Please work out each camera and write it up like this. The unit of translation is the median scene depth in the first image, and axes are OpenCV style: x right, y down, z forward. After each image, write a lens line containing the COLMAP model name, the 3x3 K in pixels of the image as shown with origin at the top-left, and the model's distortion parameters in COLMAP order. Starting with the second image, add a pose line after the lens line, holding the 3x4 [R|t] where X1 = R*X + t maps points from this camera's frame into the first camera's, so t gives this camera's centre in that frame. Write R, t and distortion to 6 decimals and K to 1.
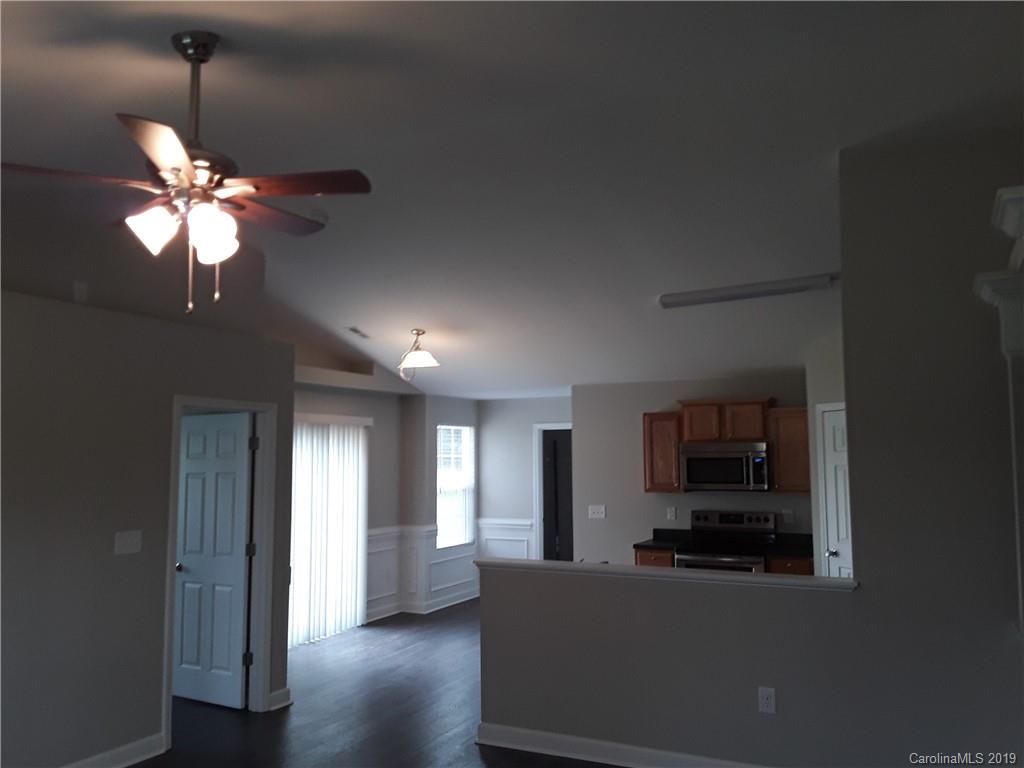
lens RADIAL K [[830.5, 0, 516.2], [0, 830.5, 384.3], [0, 0, 1]] dist [0.061958, -0.010597]
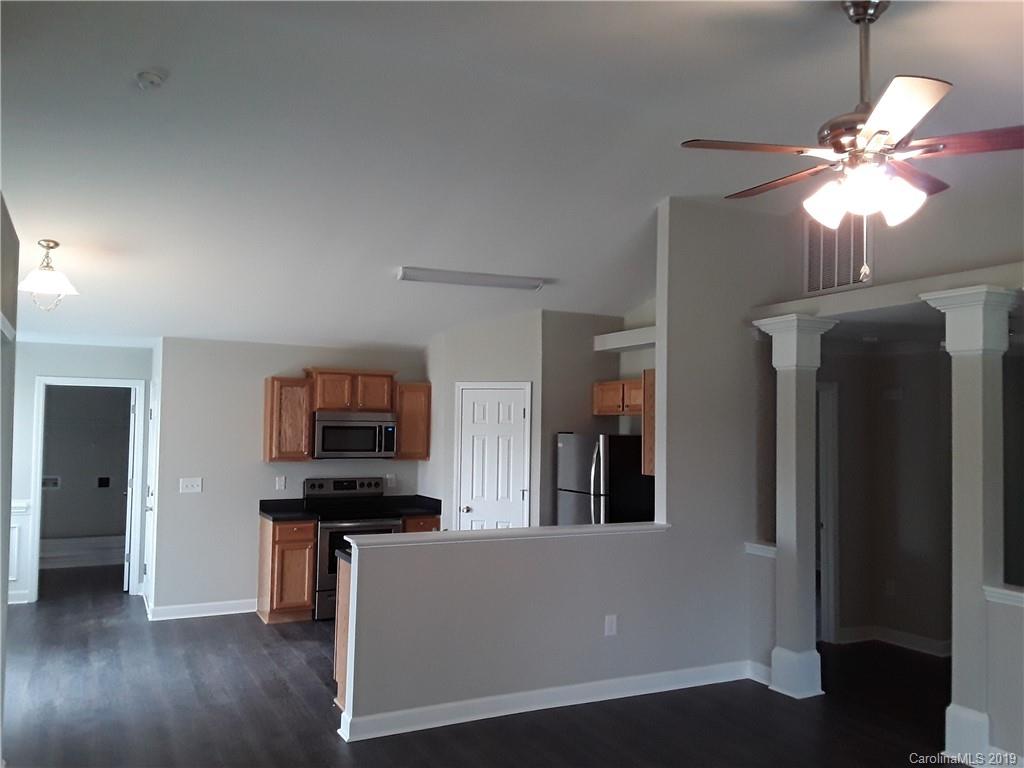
lens RADIAL K [[830.5, 0, 515.6], [0, 830.5, 386.4], [0, 0, 1]] dist [0.061958, -0.010597]
pose [[0.586969, 0.058265, 0.807510, -0.457145], [-0.093886, 0.995577, -0.003591, 0.023654], [-0.804147, -0.073706, 0.589843, 0.235420]]
